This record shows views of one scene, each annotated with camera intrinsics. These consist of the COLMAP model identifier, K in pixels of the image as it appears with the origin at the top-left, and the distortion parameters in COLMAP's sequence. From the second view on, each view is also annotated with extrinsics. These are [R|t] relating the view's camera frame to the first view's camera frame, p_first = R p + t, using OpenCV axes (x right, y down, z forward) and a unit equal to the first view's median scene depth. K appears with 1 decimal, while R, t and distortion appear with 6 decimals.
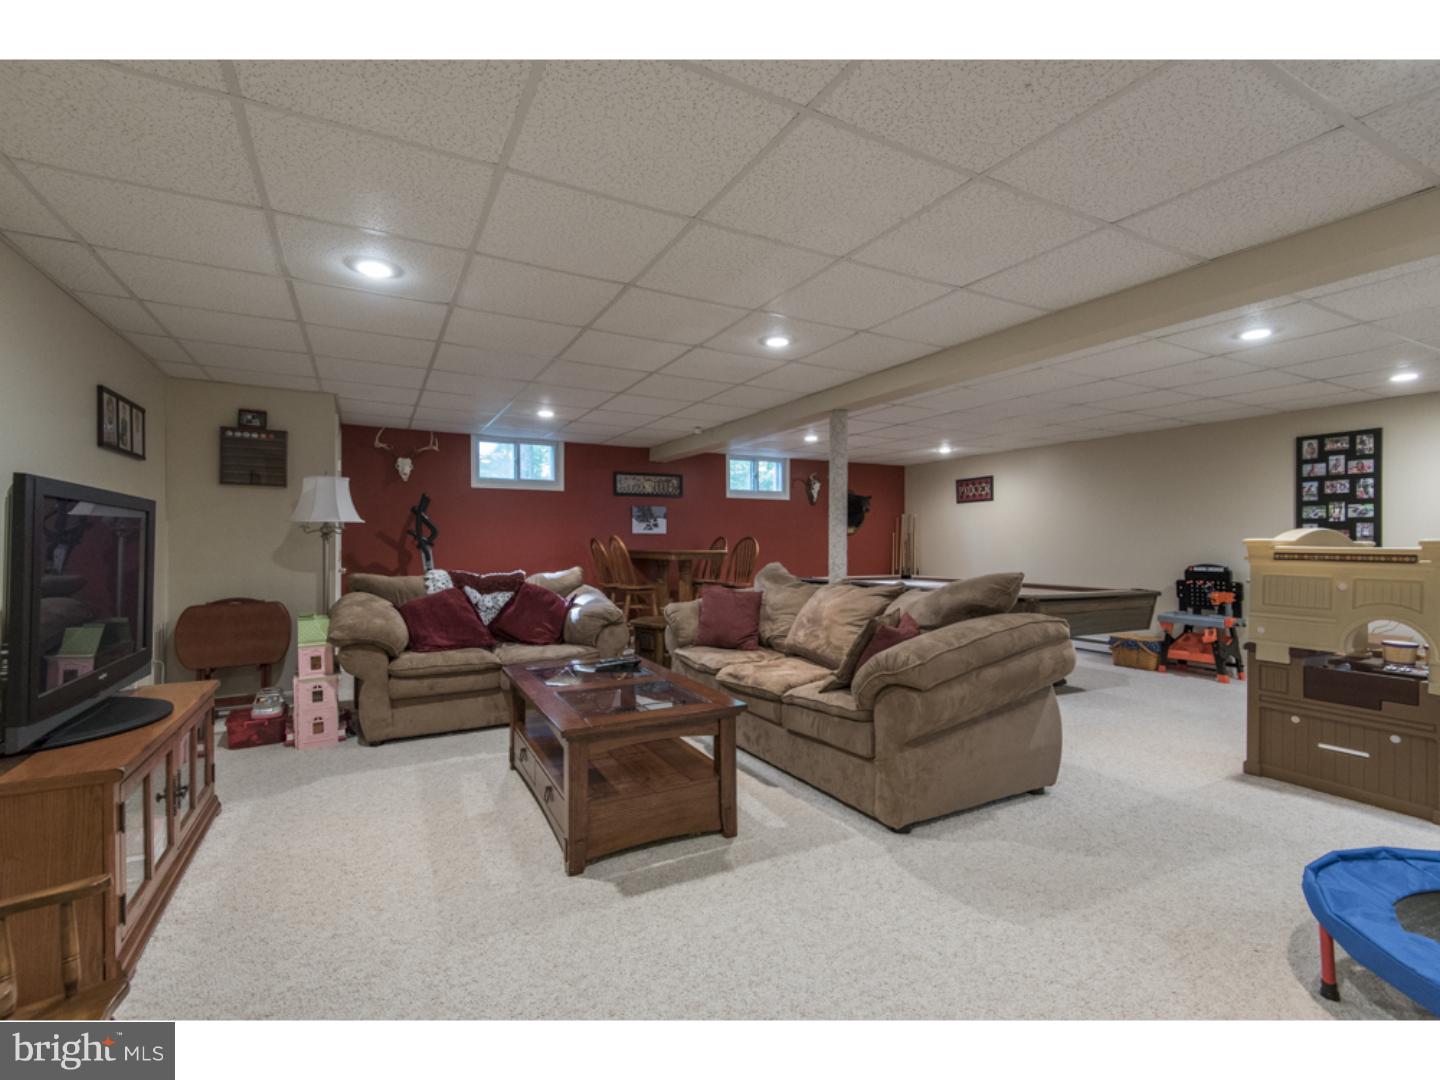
lens RADIAL K [[652.8, 0, 717.7], [0, 652.8, 541.6], [0, 0, 1]] dist [-0.000126, -0.001150]
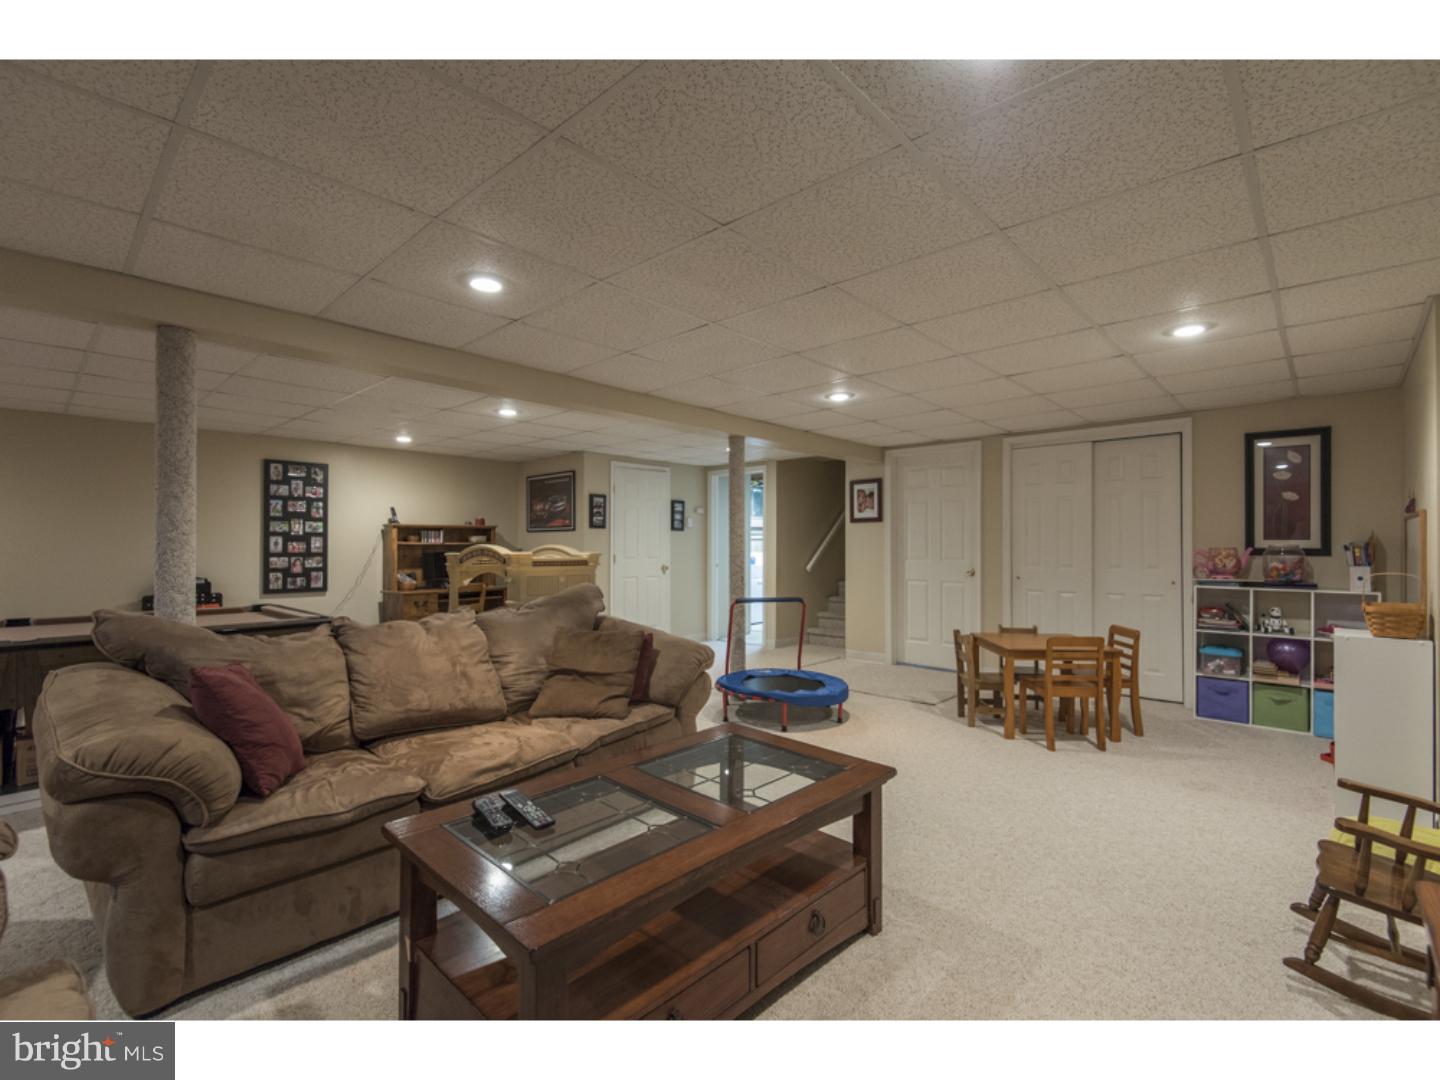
lens RADIAL K [[652.8, 0, 717.1], [0, 652.8, 541.6], [0, 0, 1]] dist [-0.000126, -0.001150]
pose [[-0.327656, 0.001780, 0.944795, -0.448348], [0.000034, 0.999998, -0.001872, -0.016245], [-0.944797, -0.000581, -0.327655, 0.656651]]
